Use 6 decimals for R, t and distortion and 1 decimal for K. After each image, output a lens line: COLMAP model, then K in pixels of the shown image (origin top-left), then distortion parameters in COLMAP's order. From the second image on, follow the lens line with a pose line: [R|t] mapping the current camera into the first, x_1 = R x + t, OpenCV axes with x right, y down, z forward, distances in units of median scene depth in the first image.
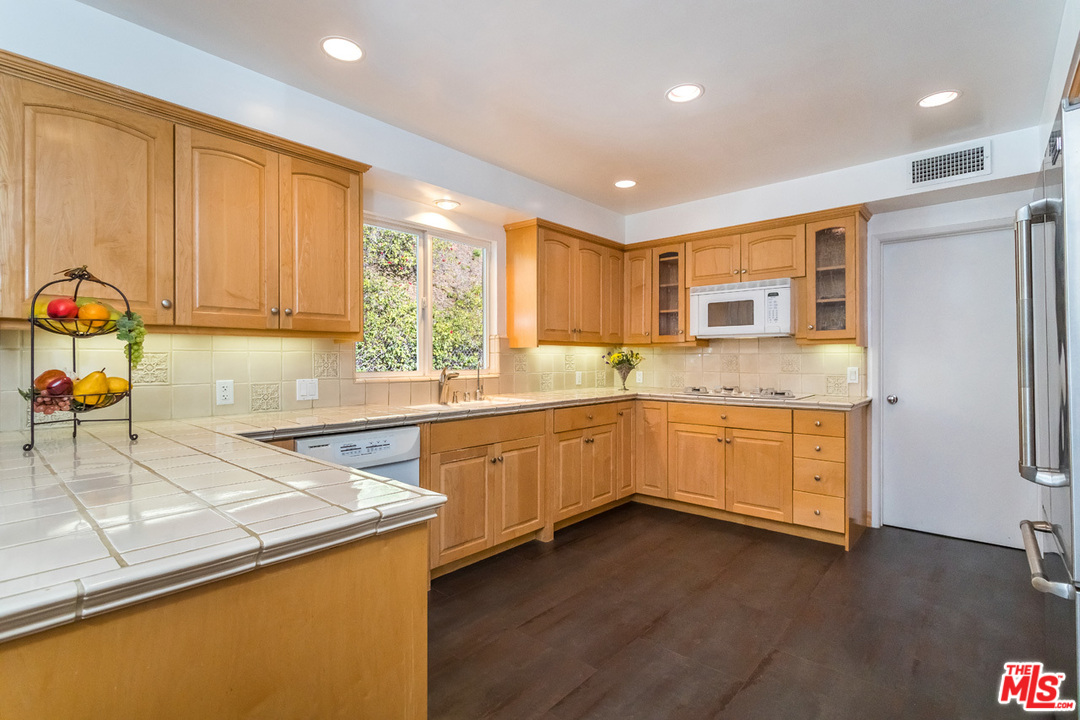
lens RADIAL K [[506.0, 0, 540.0], [0, 506.0, 360.0], [0, 0, 1]] dist [0.000549, 0.000177]
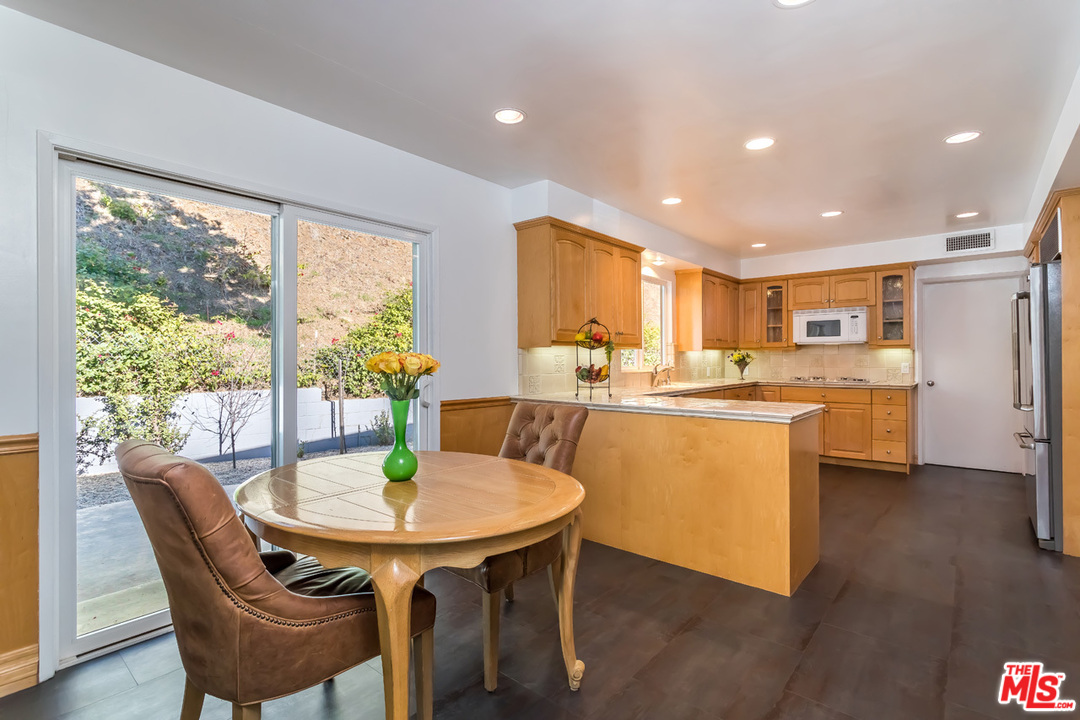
lens RADIAL K [[506.0, 0, 540.0], [0, 506.0, 360.0], [0, 0, 1]] dist [0.000549, 0.000177]
pose [[0.999876, -0.004084, 0.015234, -0.540747], [0.004083, 0.999992, 0.000104, 0.000045], [-0.015235, -0.000041, 0.999884, -0.553267]]
